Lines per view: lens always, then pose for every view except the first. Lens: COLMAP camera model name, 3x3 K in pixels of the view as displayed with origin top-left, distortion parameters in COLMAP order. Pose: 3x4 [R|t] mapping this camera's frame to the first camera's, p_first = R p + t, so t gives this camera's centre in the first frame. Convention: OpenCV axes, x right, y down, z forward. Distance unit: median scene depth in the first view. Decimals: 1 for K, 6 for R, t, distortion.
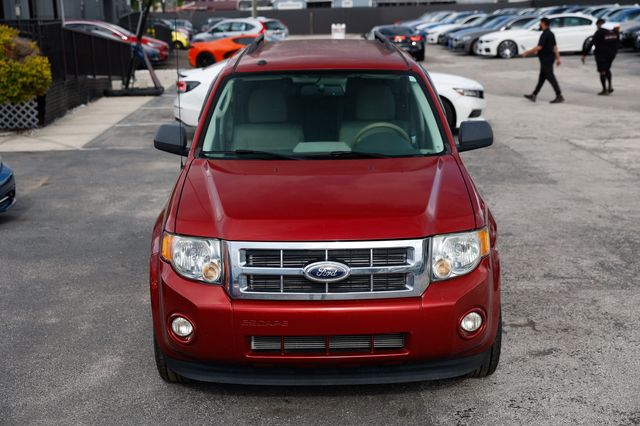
lens RADIAL K [[973.2, 0, 320.2], [0, 973.2, 214.4], [0, 0, 1]] dist [0.161624, 0.000000]
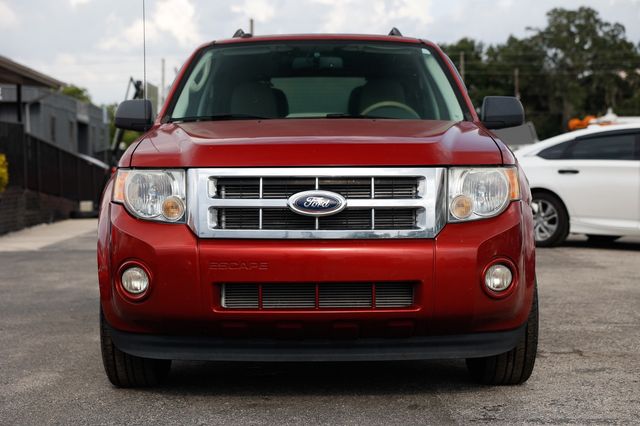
lens RADIAL K [[1140.4, 0, 318.8], [0, 1140.4, 212.3], [0, 0, 1]] dist [0.250610, 0.000000]
pose [[0.999931, 0.008669, -0.007876, 0.014909], [-0.009933, 0.983973, -0.178041, 0.219662], [0.006206, 0.178107, 0.983992, 0.070336]]
